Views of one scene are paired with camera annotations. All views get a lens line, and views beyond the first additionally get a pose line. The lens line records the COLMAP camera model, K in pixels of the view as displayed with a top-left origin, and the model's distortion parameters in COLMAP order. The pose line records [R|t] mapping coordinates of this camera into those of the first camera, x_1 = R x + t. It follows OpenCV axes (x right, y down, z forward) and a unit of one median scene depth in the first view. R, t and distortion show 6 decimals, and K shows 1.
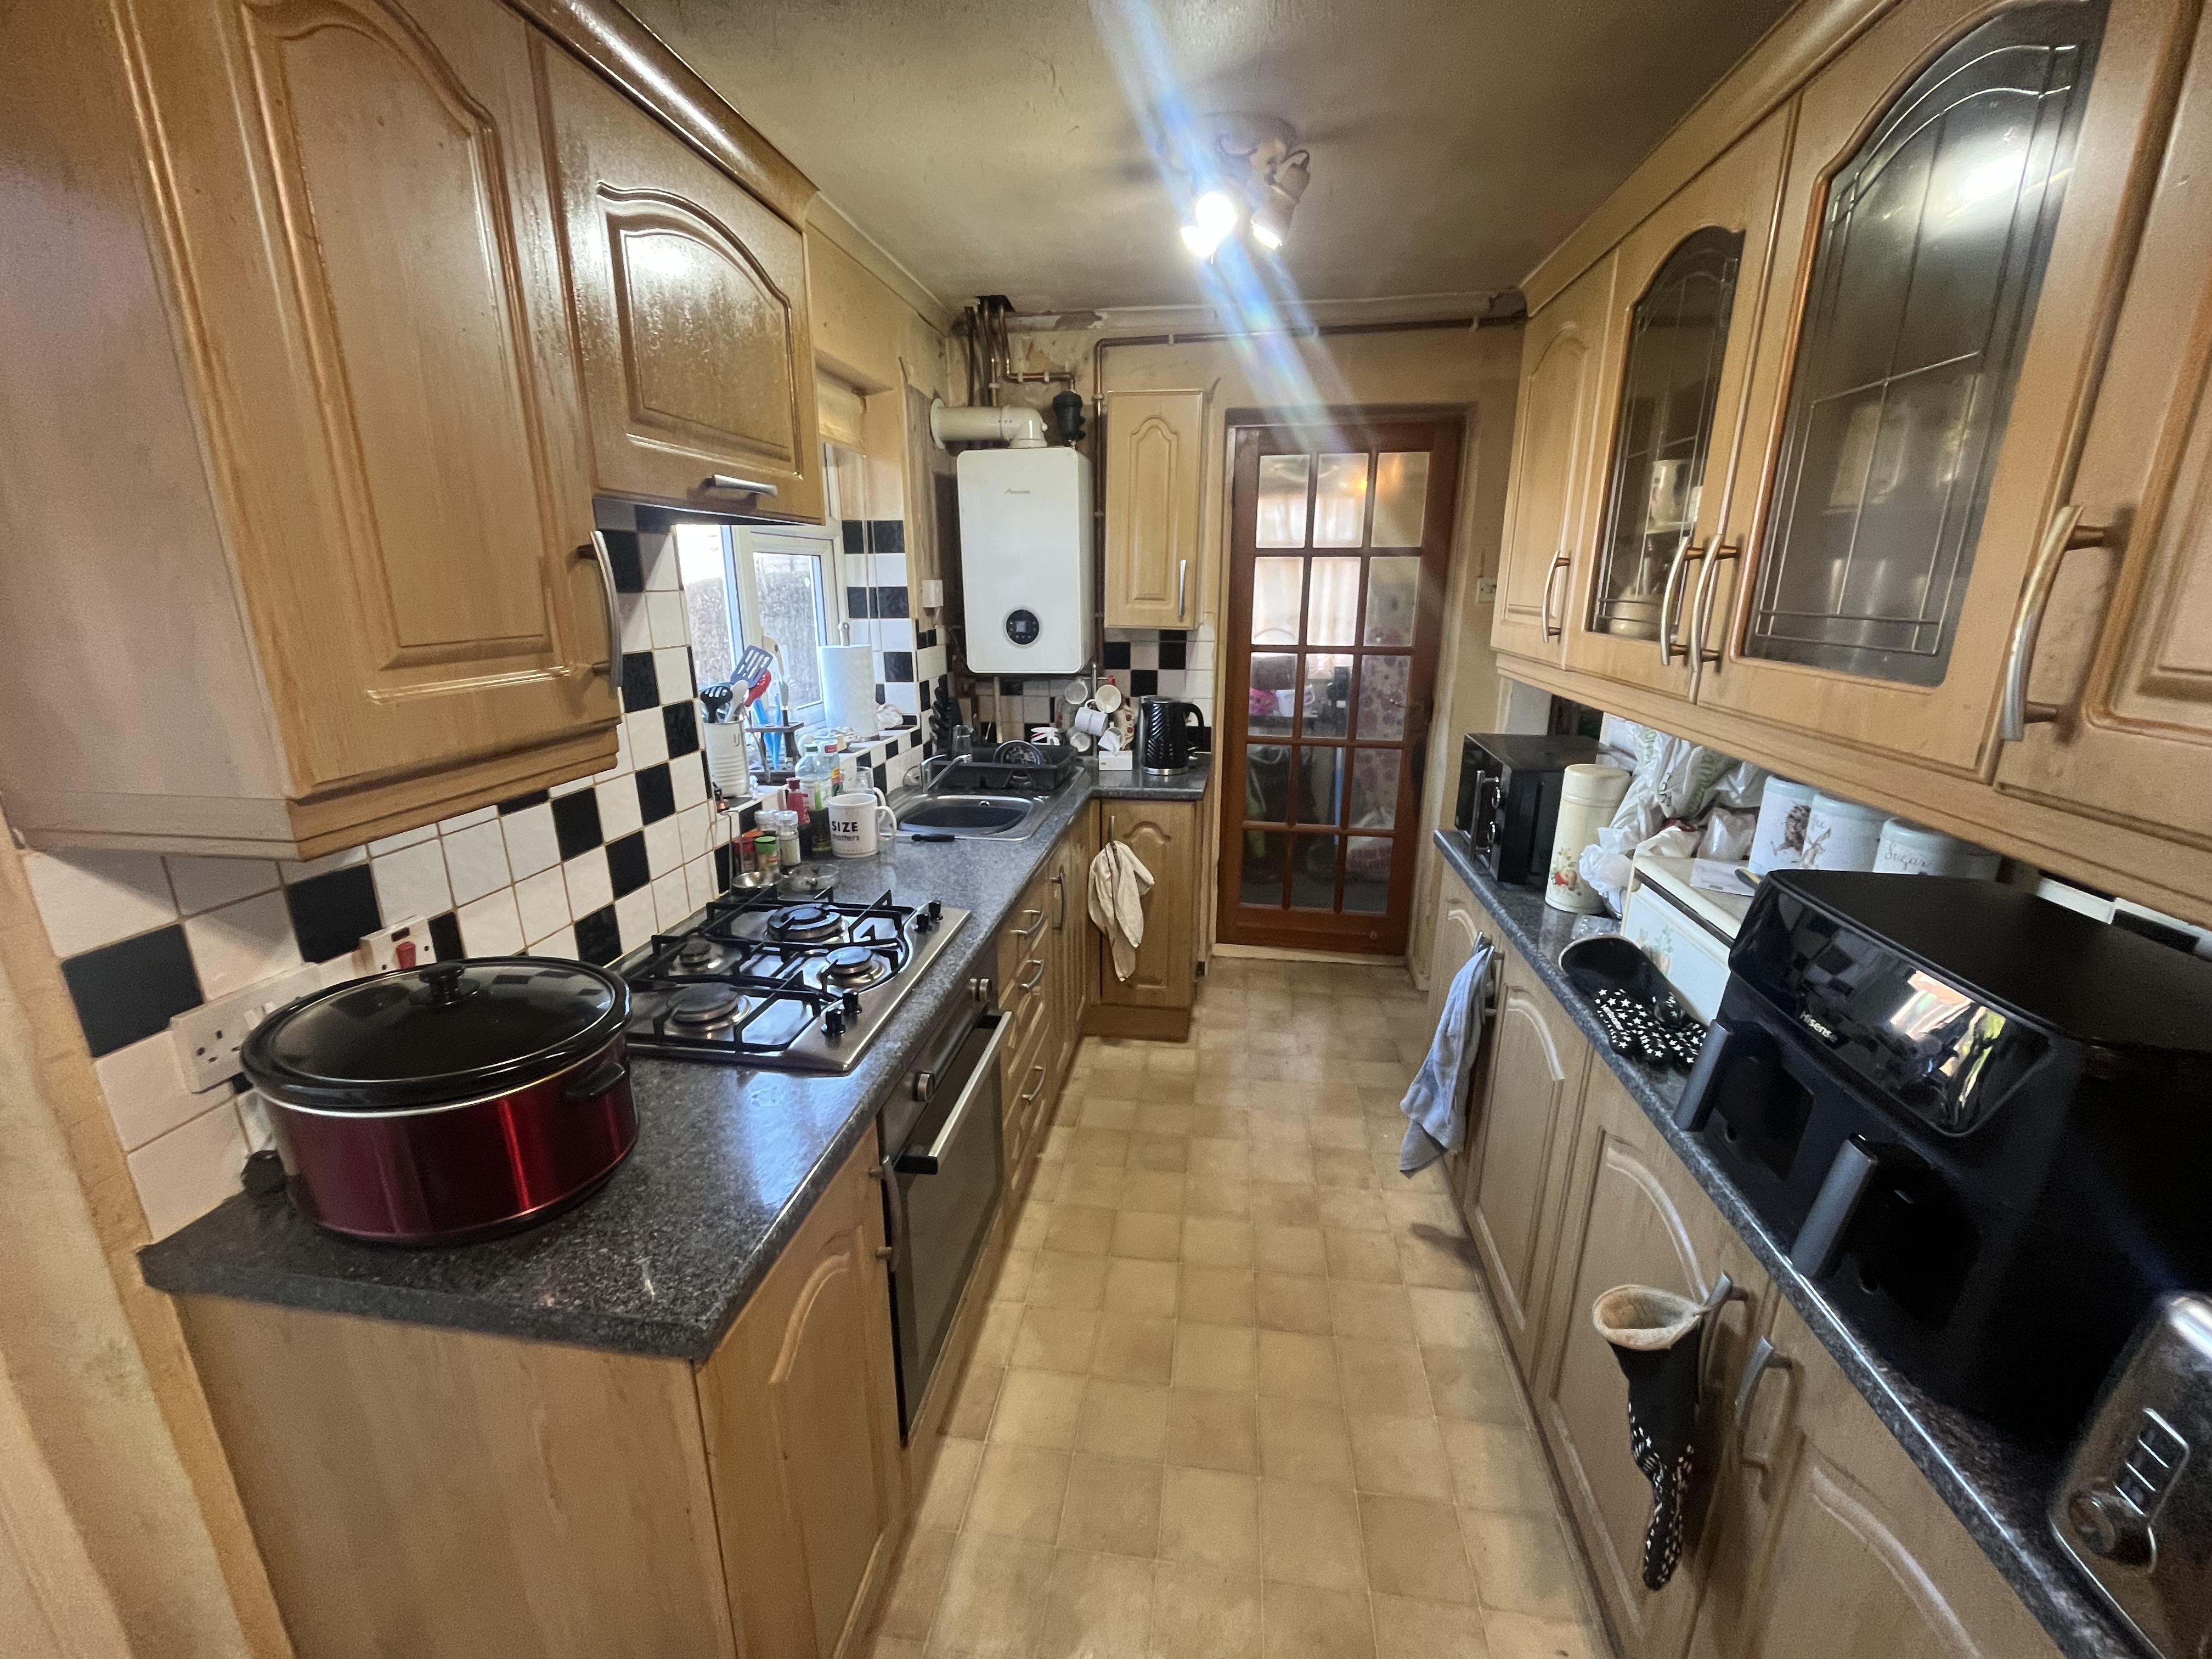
lens RADIAL K [[900.7, 0, 1100.8], [0, 900.7, 831.5], [0, 0, 1]] dist [-0.000966, -0.000510]
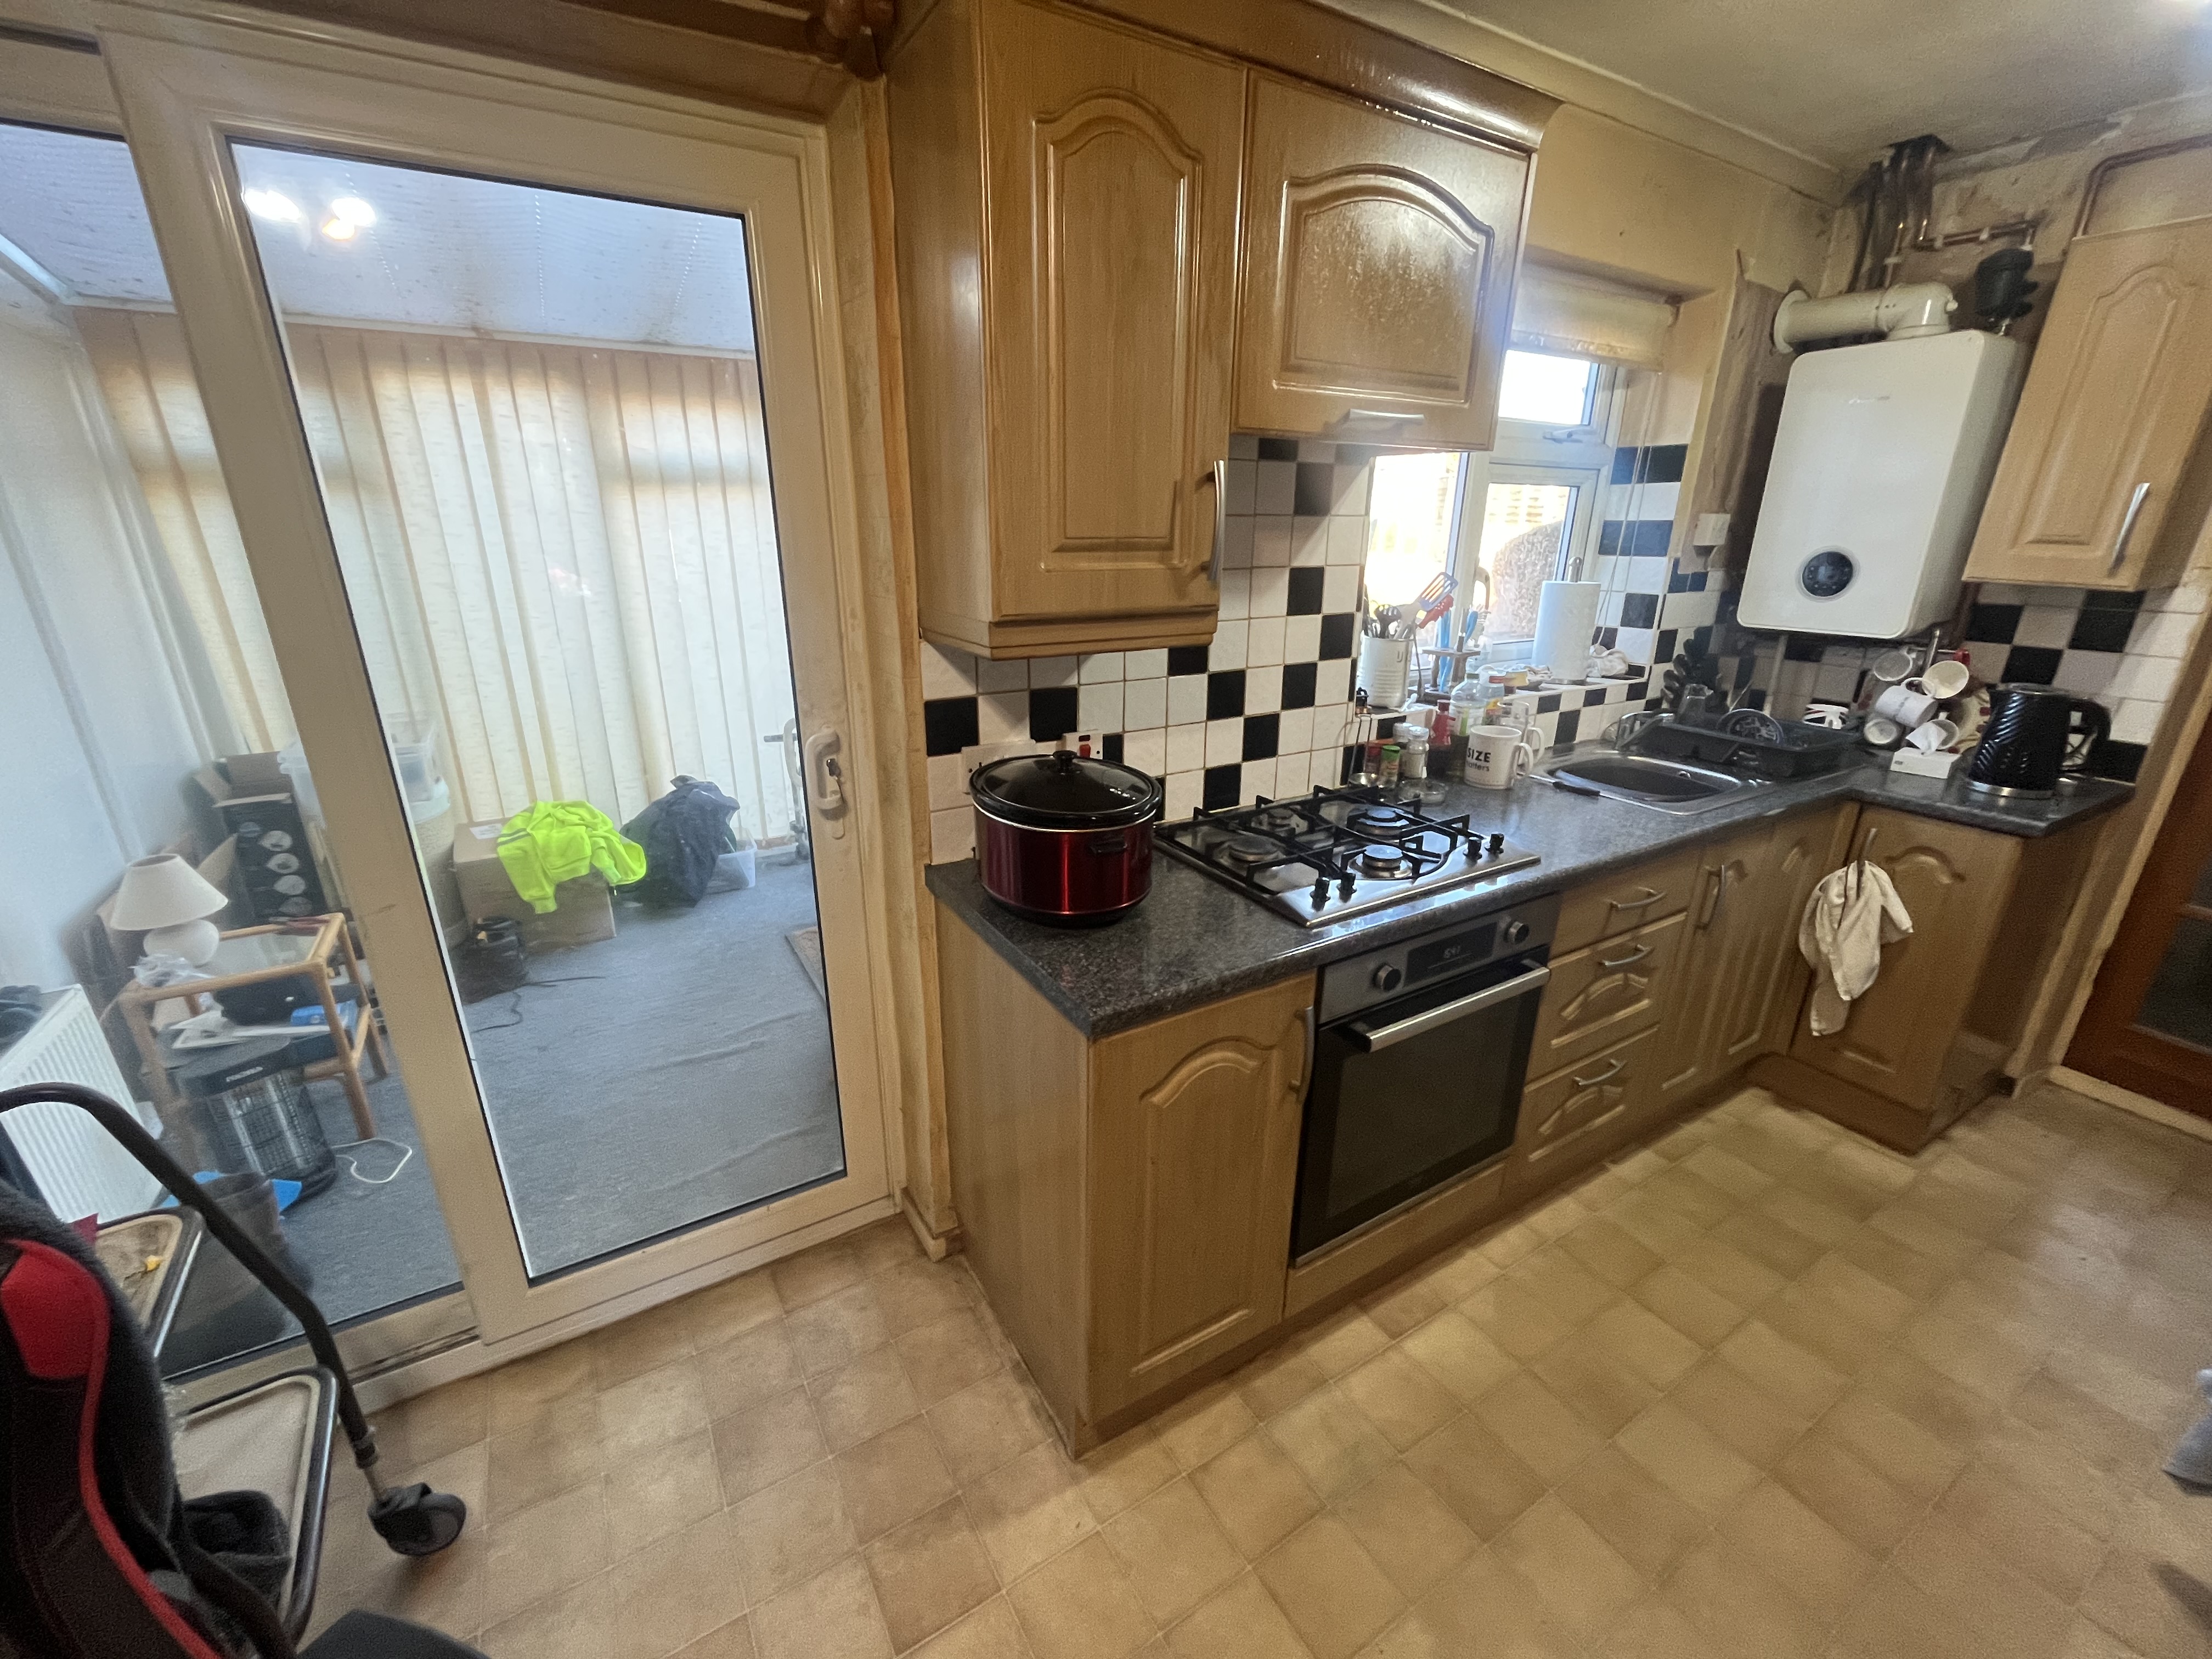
lens RADIAL K [[900.7, 0, 1100.8], [0, 900.7, 831.5], [0, 0, 1]] dist [-0.000966, -0.000510]
pose [[0.631001, 0.259265, -0.731177, 0.185695], [-0.217515, 0.963824, 0.154045, 0.012030], [0.744665, 0.061839, 0.664568, 0.007513]]
